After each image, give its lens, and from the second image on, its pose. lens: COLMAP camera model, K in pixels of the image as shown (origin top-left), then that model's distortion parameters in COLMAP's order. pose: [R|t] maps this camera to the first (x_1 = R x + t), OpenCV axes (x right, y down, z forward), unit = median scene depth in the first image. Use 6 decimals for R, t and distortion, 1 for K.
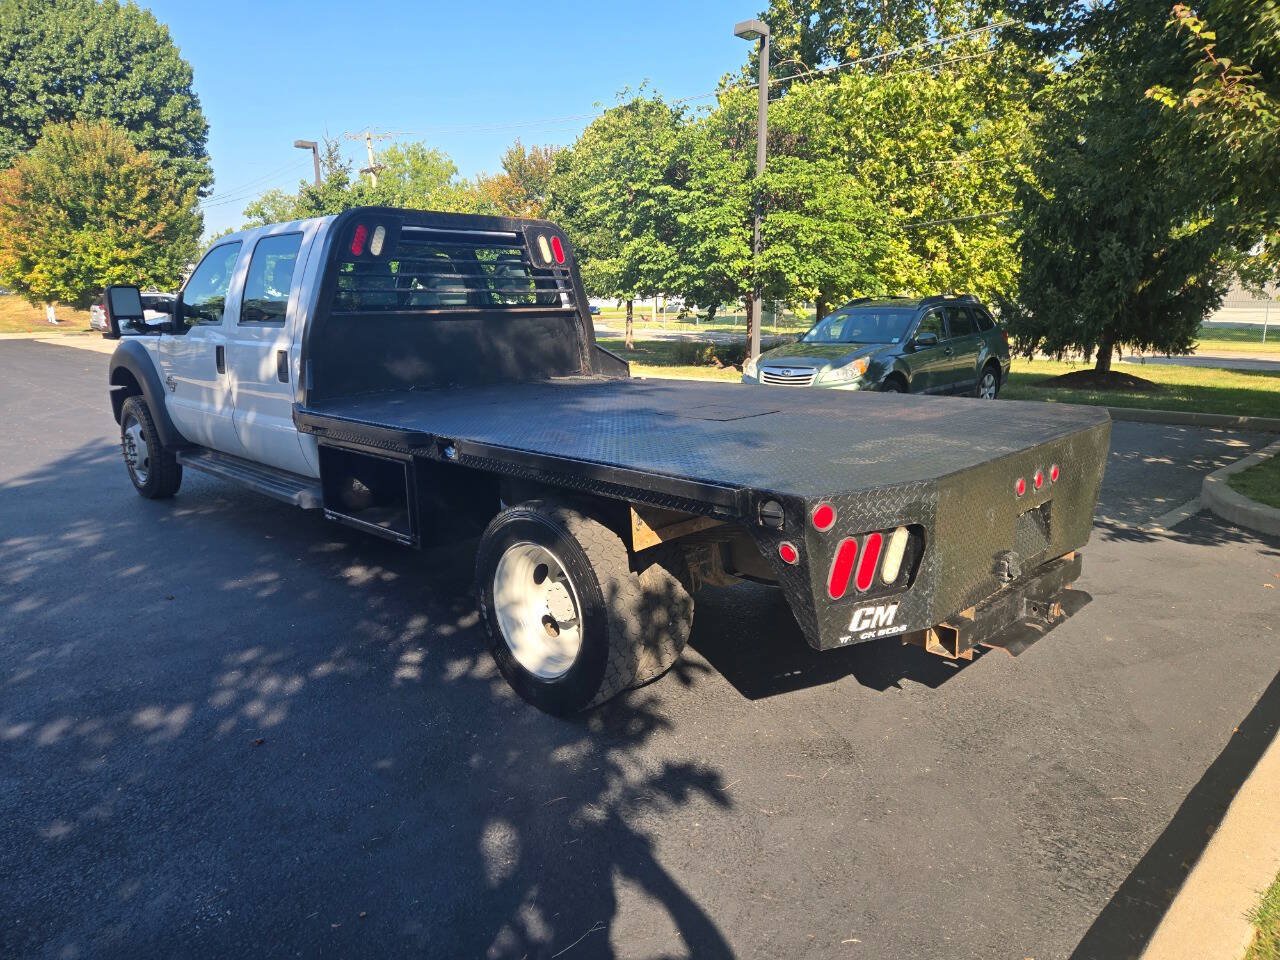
lens RADIAL K [[887.4, 0, 654.1], [0, 887.4, 470.1], [0, 0, 1]] dist [0.058800, -0.037075]
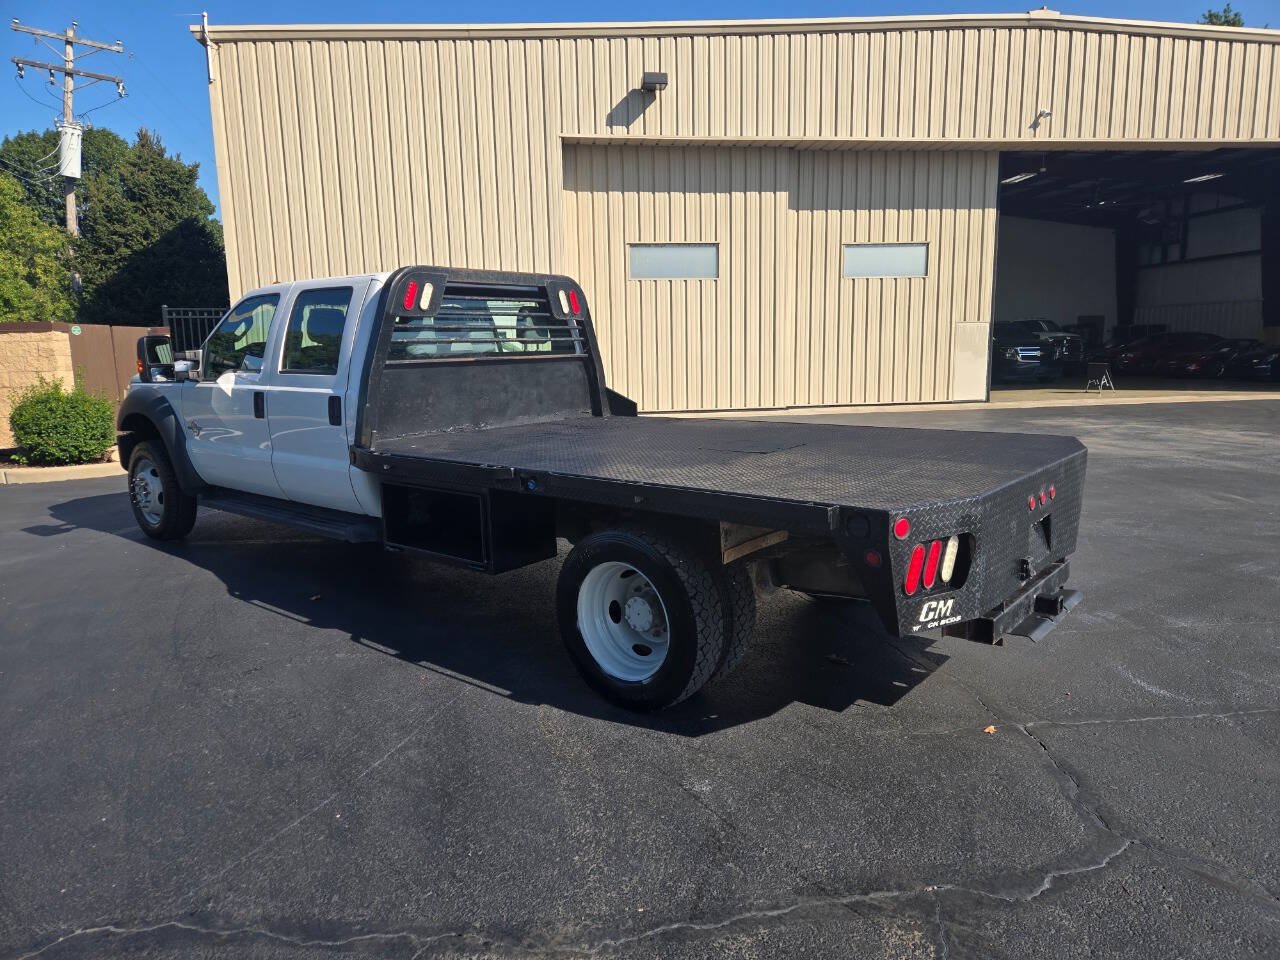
lens RADIAL K [[887.4, 0, 653.3], [0, 887.4, 480.1], [0, 0, 1]] dist [0.058800, -0.037075]
pose [[0.995964, -0.017974, 0.087933, -0.030254], [0.020947, 0.999236, -0.033009, 0.002439], [-0.087273, 0.034717, 0.995579, -0.023585]]
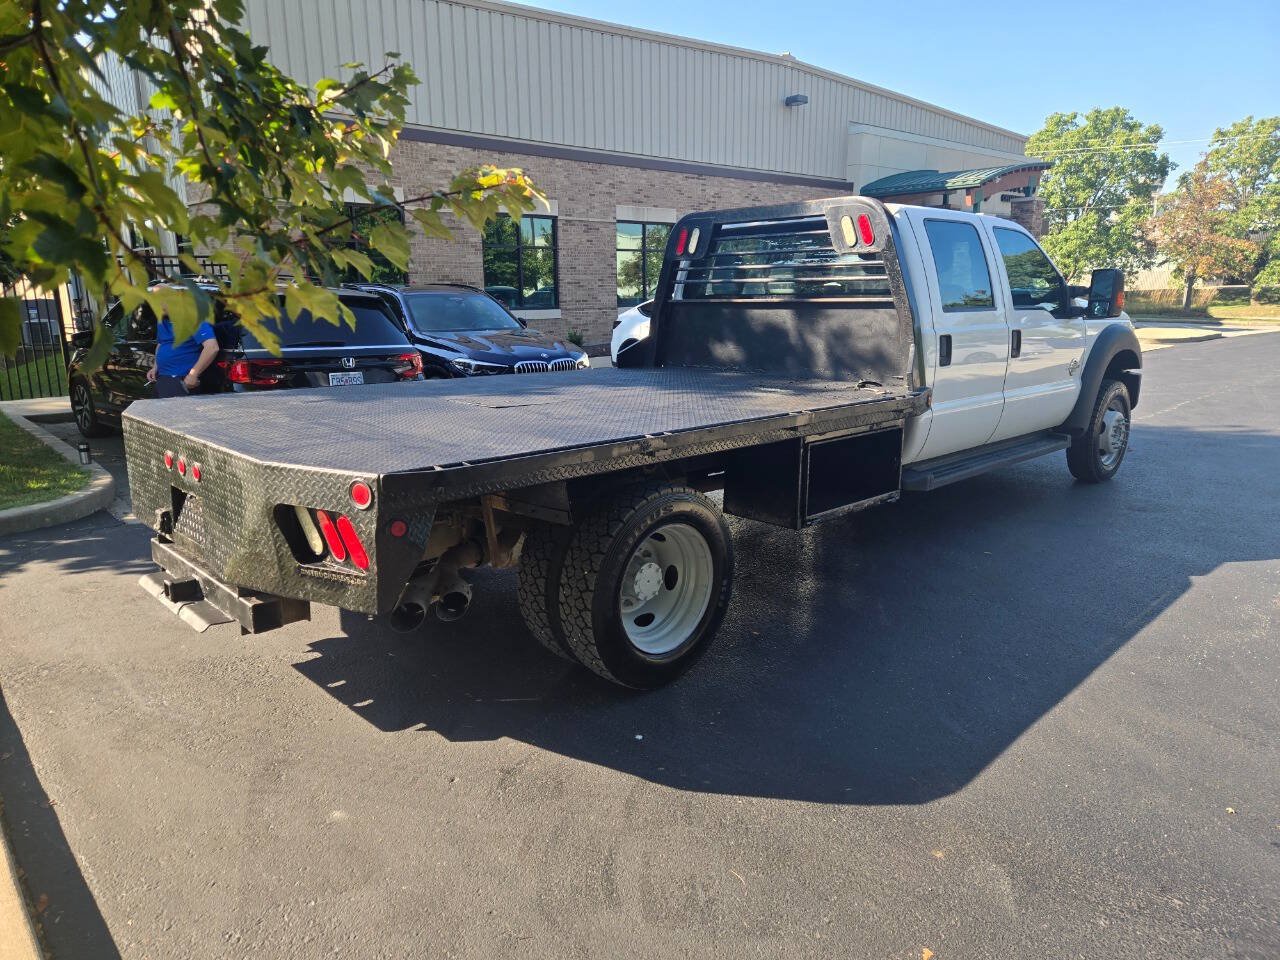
lens RADIAL K [[887.4, 0, 637.4], [0, 887.4, 476.5], [0, 0, 1]] dist [0.058800, -0.037075]
pose [[-0.077073, 0.211780, -0.974274, 0.213238], [-0.185041, 0.957165, 0.222699, -0.046913], [0.979704, 0.197445, -0.034584, 0.235410]]
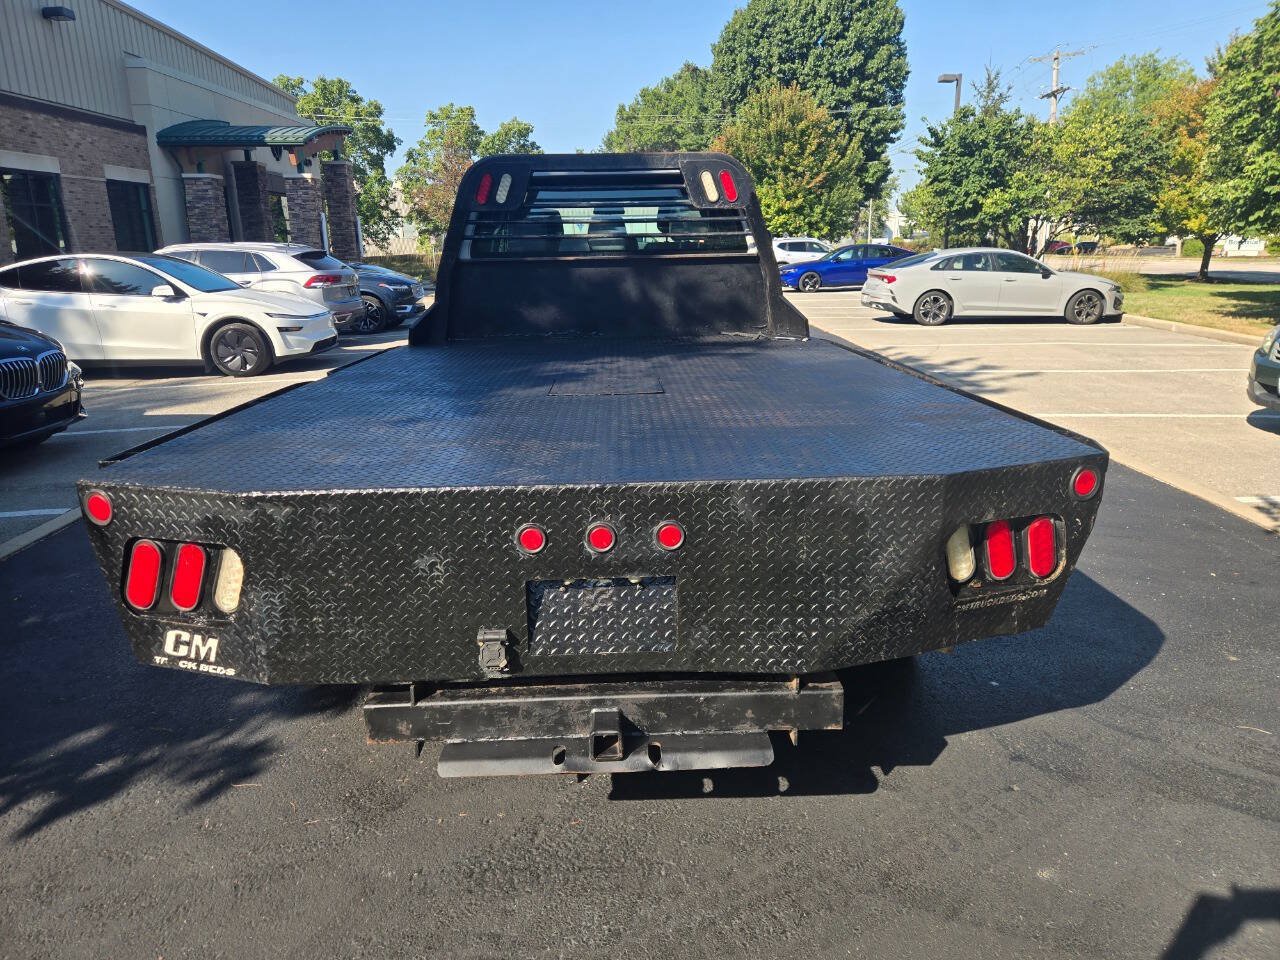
lens RADIAL K [[887.4, 0, 644.8], [0, 887.4, 475.3], [0, 0, 1]] dist [0.058800, -0.037075]
pose [[0.705309, 0.171967, -0.687726, 0.131926], [-0.124821, 0.985100, 0.118314, -0.016662], [0.697825, 0.002394, 0.716265, 0.086371]]
